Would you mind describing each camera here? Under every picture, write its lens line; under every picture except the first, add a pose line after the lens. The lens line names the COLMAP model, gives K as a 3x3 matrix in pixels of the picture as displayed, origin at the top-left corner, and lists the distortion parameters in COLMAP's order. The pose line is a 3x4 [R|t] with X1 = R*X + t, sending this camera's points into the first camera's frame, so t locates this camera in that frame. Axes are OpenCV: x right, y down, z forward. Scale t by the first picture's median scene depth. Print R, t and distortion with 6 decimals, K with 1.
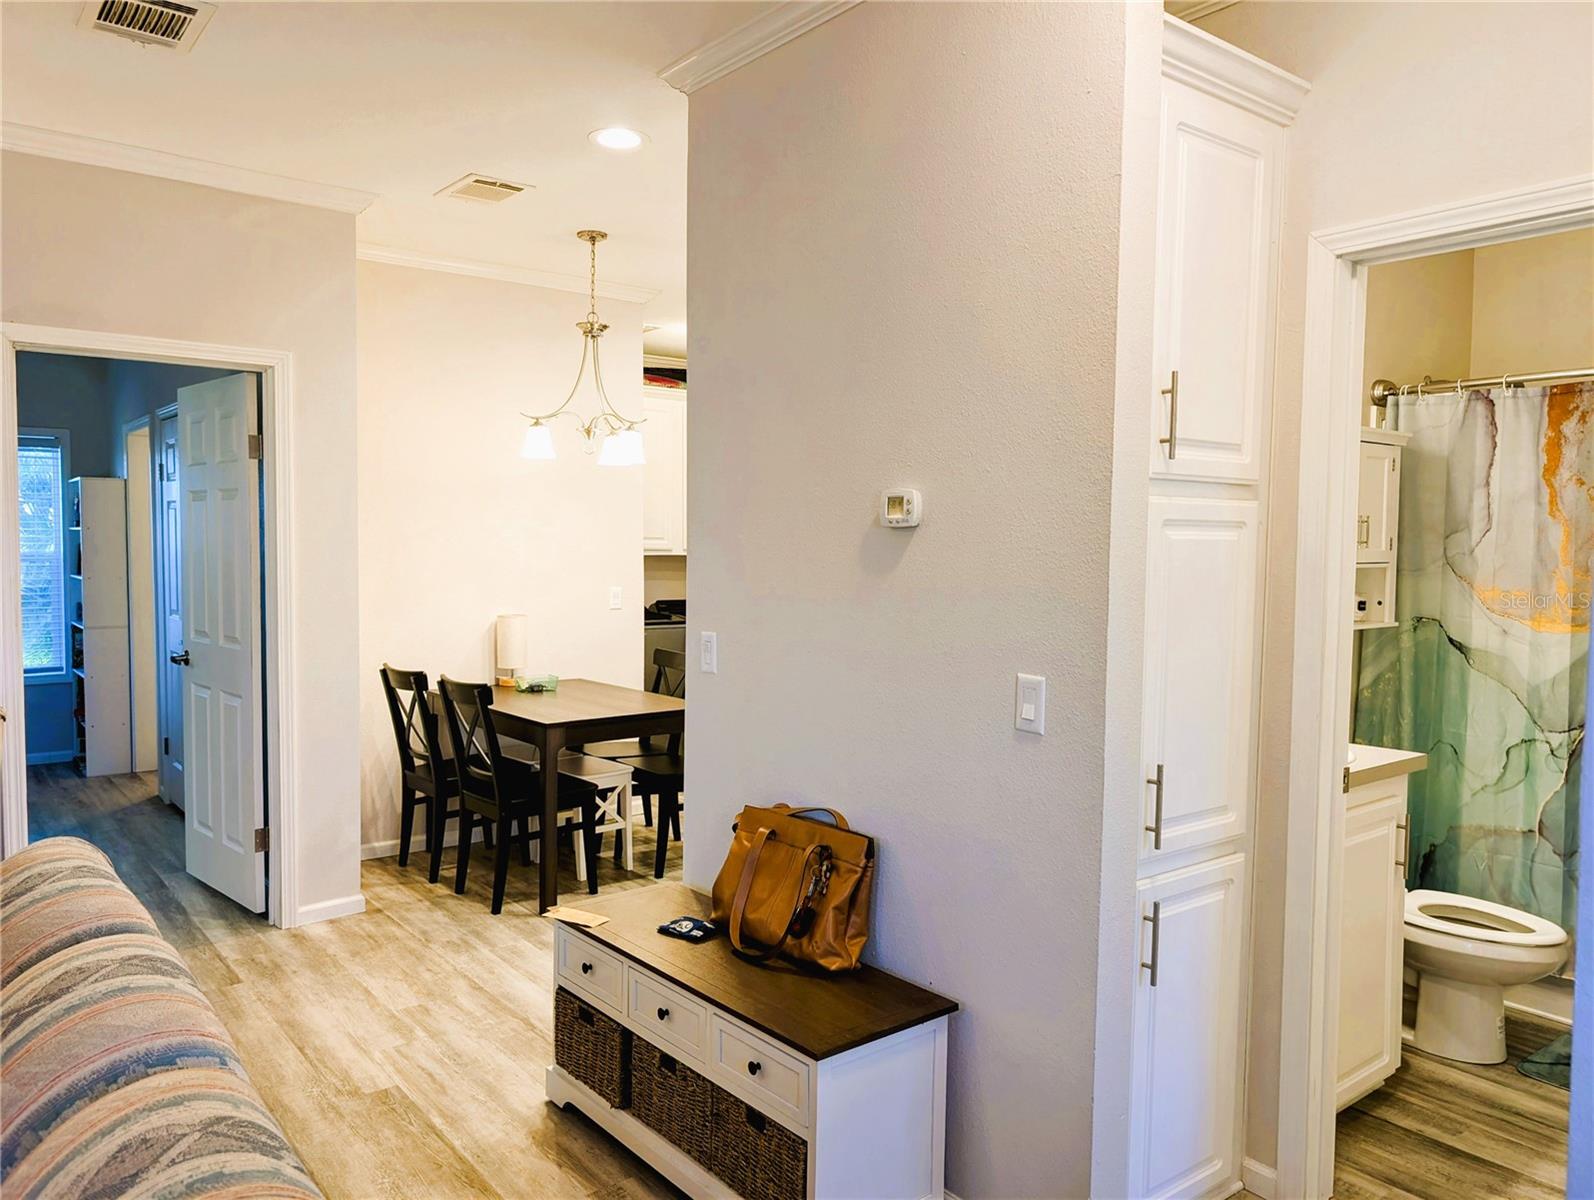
lens RADIAL K [[1146.4, 0, 785.2], [0, 1146.4, 601.0], [0, 0, 1]] dist [0.024464, -0.017677]
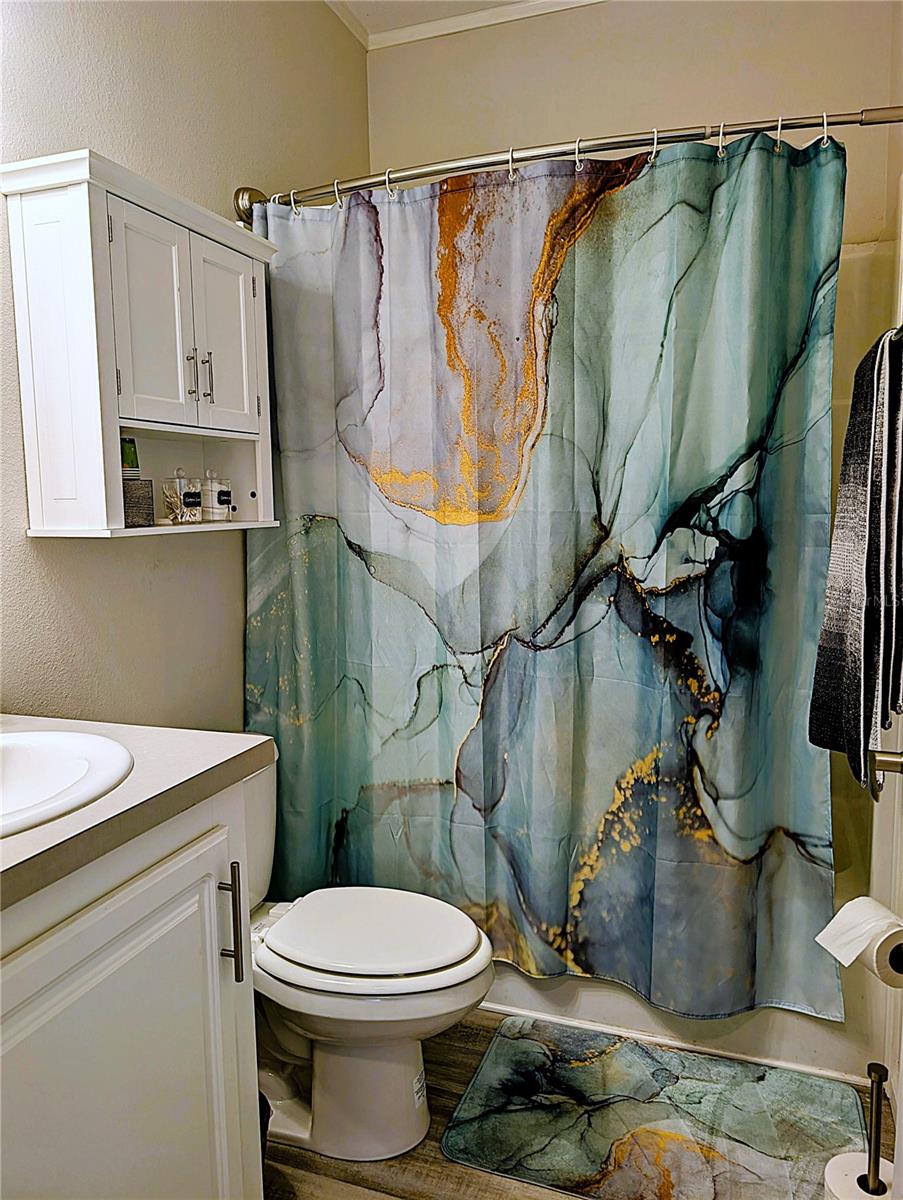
lens RADIAL K [[853.9, 0, 453.6], [0, 853.9, 599.2], [0, 0, 1]] dist [0.010608, -0.011684]
pose [[0.845485, -0.079592, 0.528035, 0.351467], [0.047029, 0.996086, 0.074841, 0.033030], [-0.531925, -0.038444, 0.845918, 0.510996]]
